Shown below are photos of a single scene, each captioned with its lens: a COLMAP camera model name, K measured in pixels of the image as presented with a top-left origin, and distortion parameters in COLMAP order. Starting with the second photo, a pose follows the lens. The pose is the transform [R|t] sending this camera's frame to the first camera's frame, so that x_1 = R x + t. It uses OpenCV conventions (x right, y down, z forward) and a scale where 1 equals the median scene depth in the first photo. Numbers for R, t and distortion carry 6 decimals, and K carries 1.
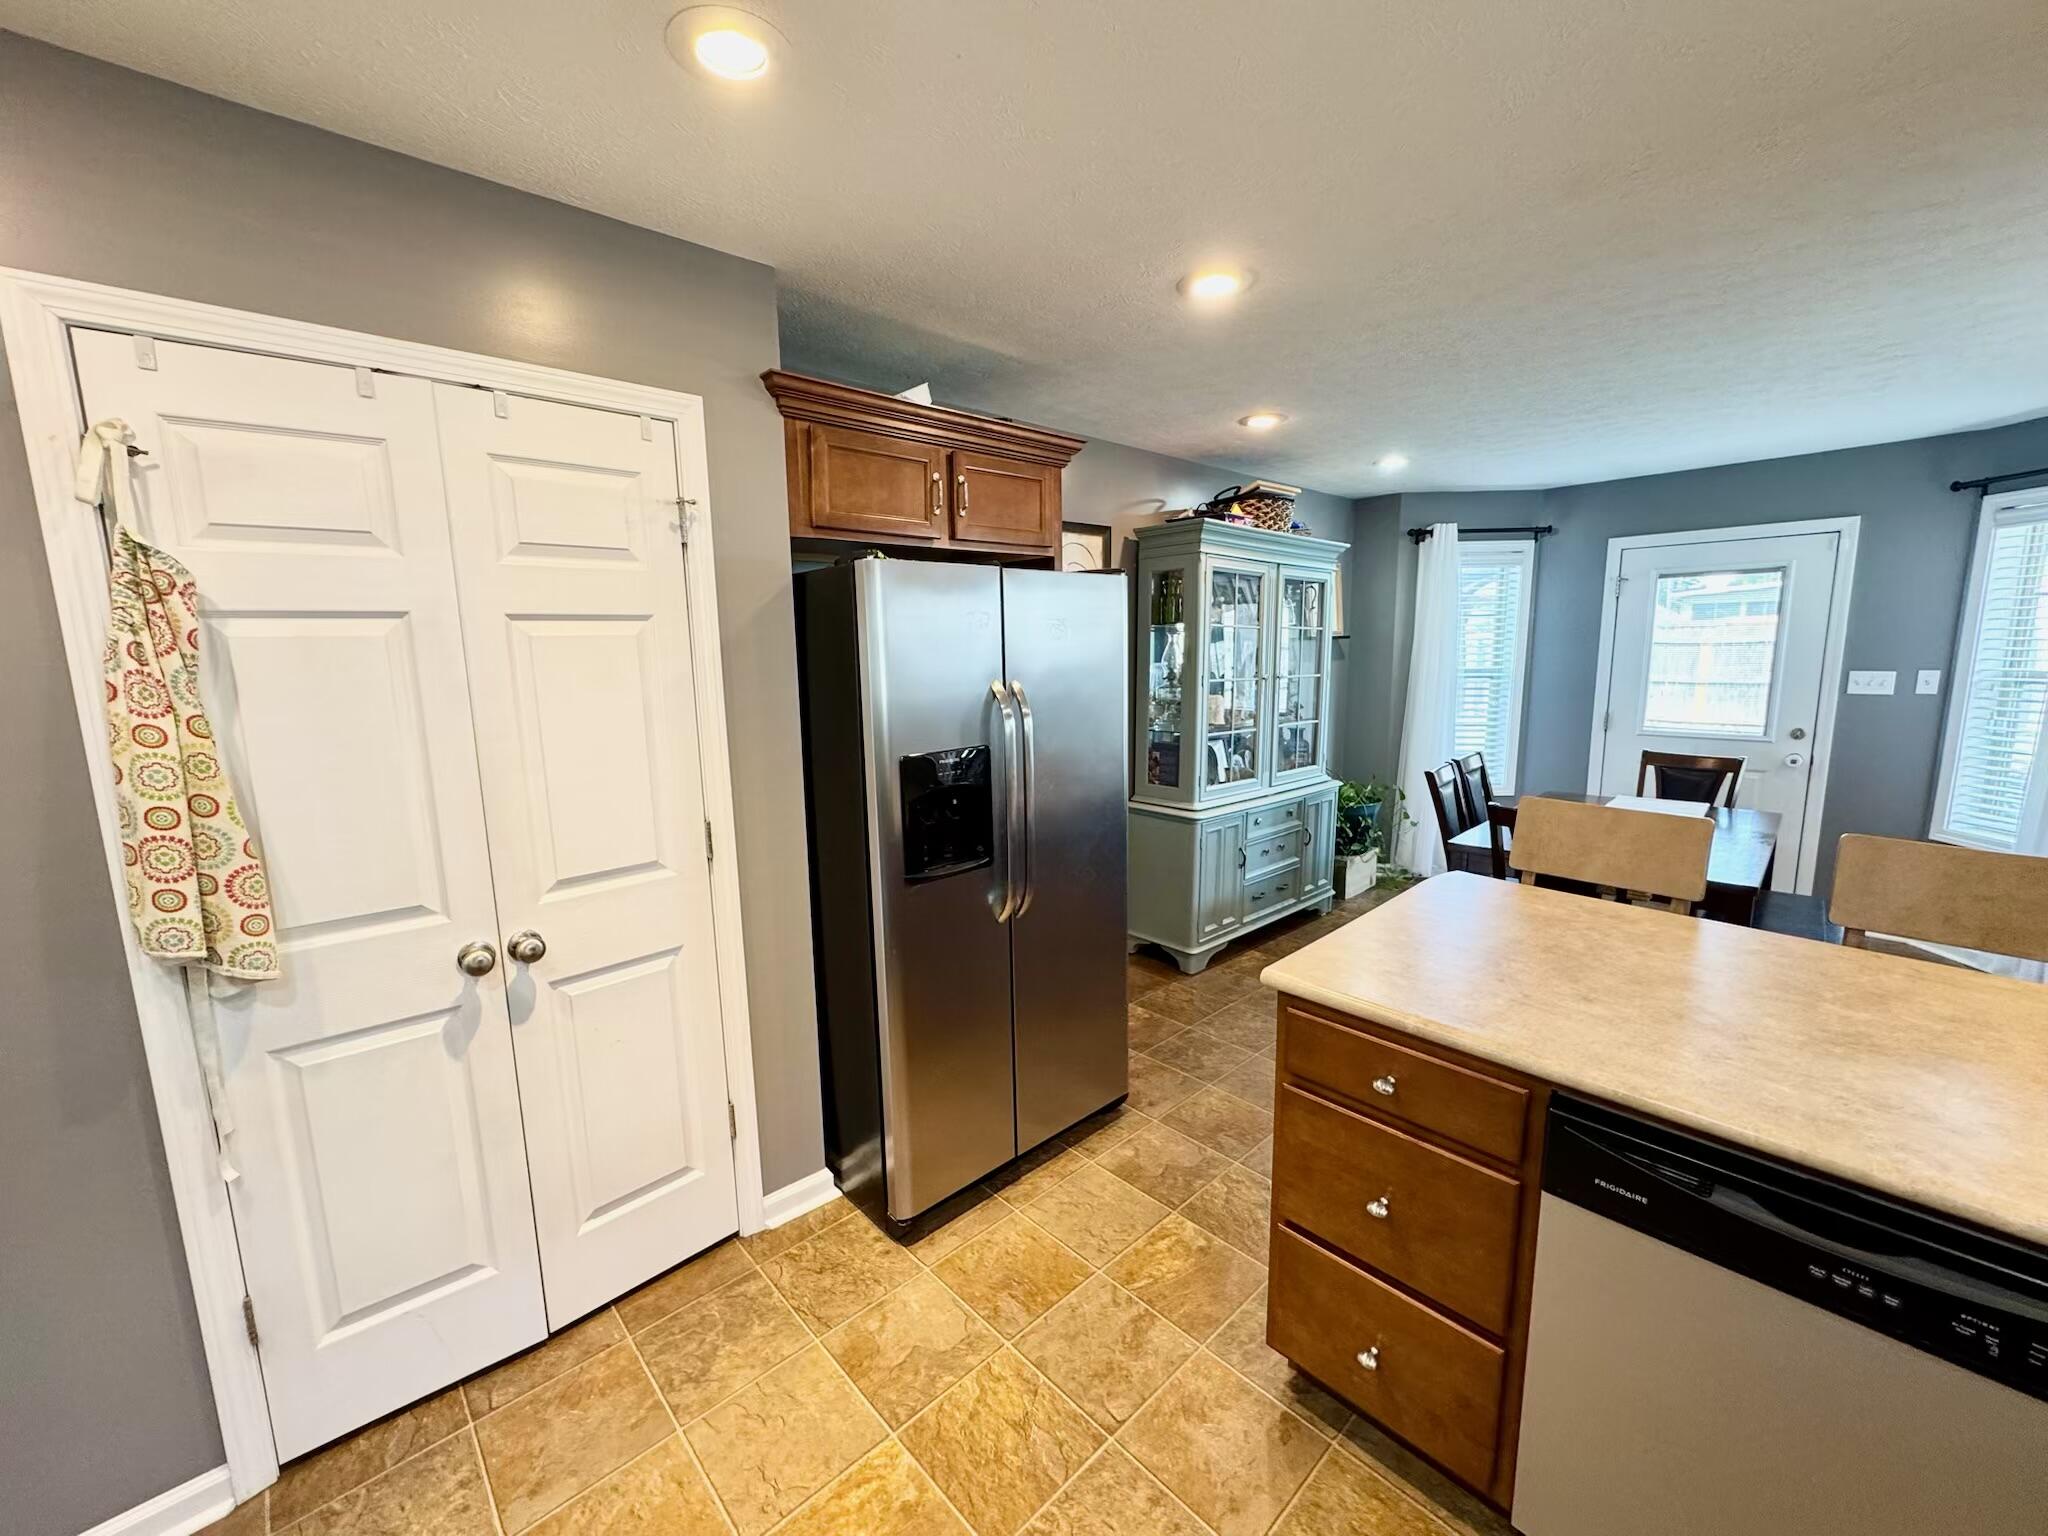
lens RADIAL K [[815.2, 0, 1022.6], [0, 815.2, 772.8], [0, 0, 1]] dist [-0.006041, 0.000234]
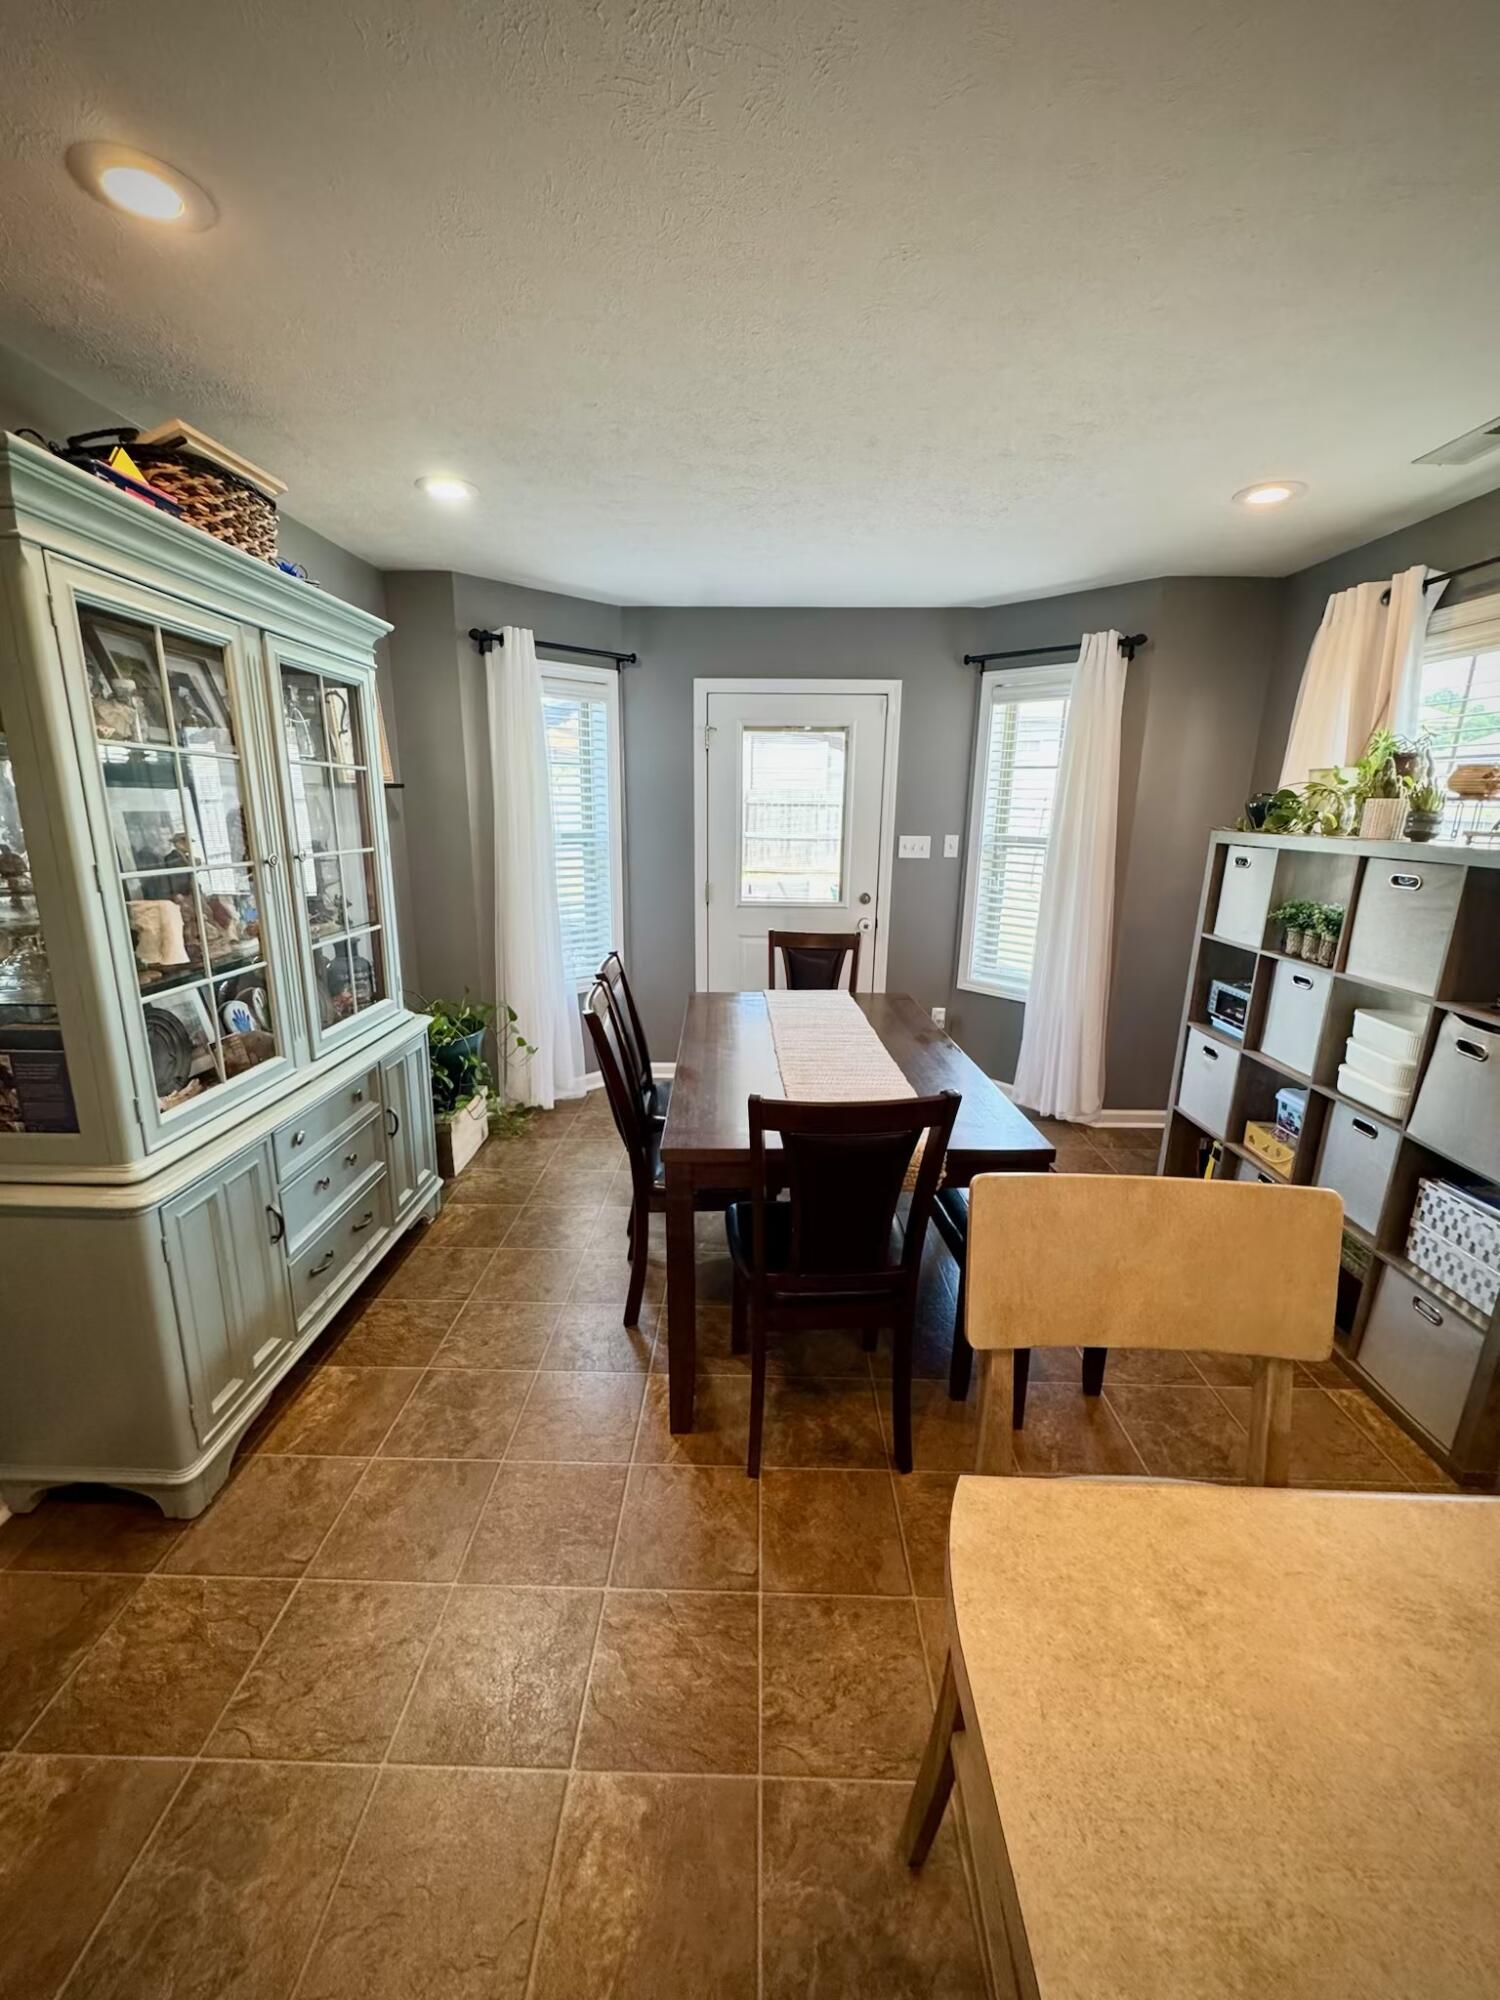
lens RADIAL K [[796.1, 0, 747.0], [0, 796.1, 999.7], [0, 0, 1]] dist [-0.006041, 0.000234]
pose [[0.692184, -0.153039, 0.705309, 0.133033], [0.087156, 0.987832, 0.128808, -0.063948], [-0.716439, -0.027687, 0.697100, 0.410268]]
